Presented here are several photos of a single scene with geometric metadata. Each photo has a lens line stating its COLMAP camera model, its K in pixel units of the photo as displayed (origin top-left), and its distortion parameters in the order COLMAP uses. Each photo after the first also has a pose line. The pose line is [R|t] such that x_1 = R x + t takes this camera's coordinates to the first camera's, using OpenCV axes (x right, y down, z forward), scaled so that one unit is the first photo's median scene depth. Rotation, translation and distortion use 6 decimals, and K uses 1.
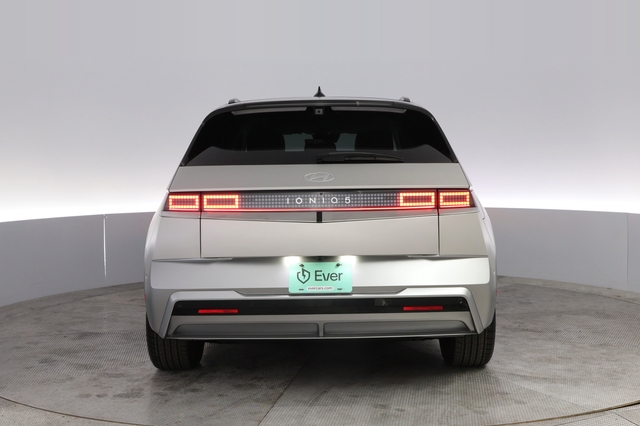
lens RADIAL K [[565.6, 0, 318.4], [0, 565.6, 213.6], [0, 0, 1]] dist [-0.103311, -0.021699]
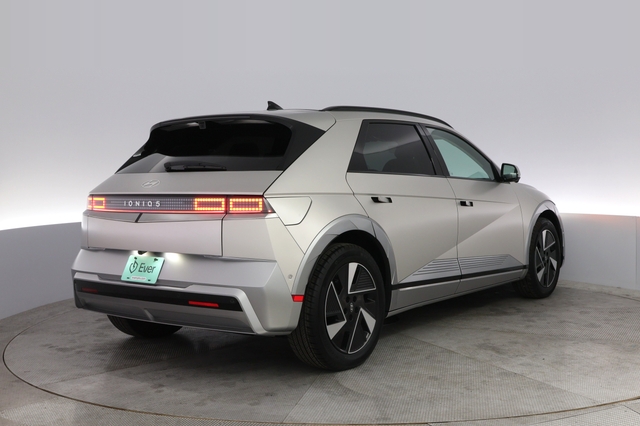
lens RADIAL K [[565.6, 0, 316.5], [0, 565.6, 211.5], [0, 0, 1]] dist [-0.103311, -0.021699]
pose [[0.907163, 0.030107, -0.419700, 0.801130], [-0.035773, 0.999344, -0.005635, -0.012712], [0.419255, 0.020126, 0.907645, 0.092934]]
